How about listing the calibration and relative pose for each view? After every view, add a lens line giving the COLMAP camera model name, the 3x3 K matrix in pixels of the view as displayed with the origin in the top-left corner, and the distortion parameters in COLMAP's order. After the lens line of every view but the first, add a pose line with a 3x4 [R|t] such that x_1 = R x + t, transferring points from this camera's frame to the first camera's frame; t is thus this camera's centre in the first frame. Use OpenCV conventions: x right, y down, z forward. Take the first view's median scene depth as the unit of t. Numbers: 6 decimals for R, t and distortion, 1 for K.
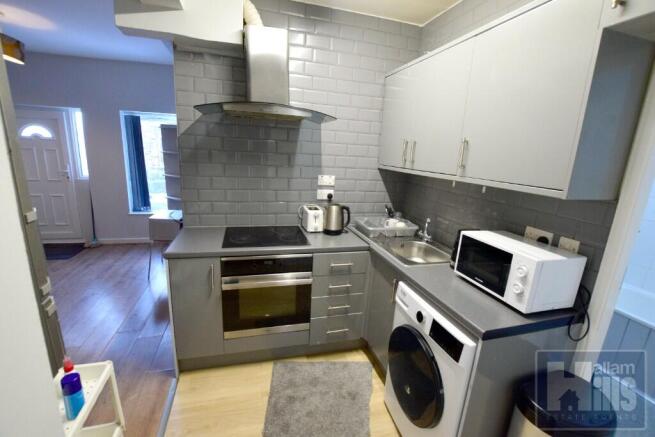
lens RADIAL K [[289.2, 0, 327.5], [0, 289.2, 218.5], [0, 0, 1]] dist [-0.029967, 0.000233]
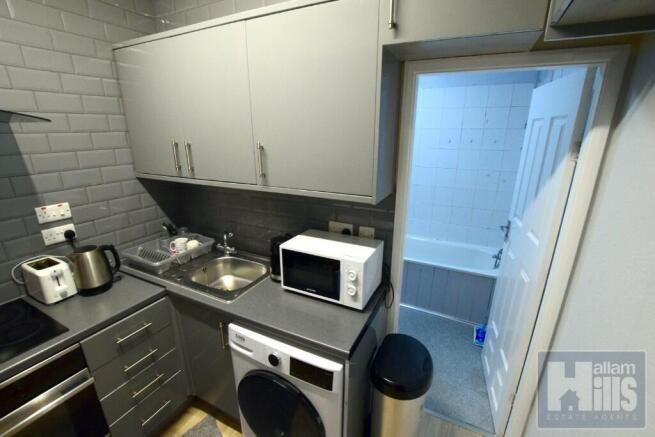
lens RADIAL K [[289.2, 0, 327.5], [0, 289.2, 218.5], [0, 0, 1]] dist [-0.029967, 0.000233]
pose [[0.671953, -0.269687, 0.689745, -0.034305], [0.202811, 0.962746, 0.178850, -0.127154], [-0.712283, 0.019709, 0.701616, 0.175180]]
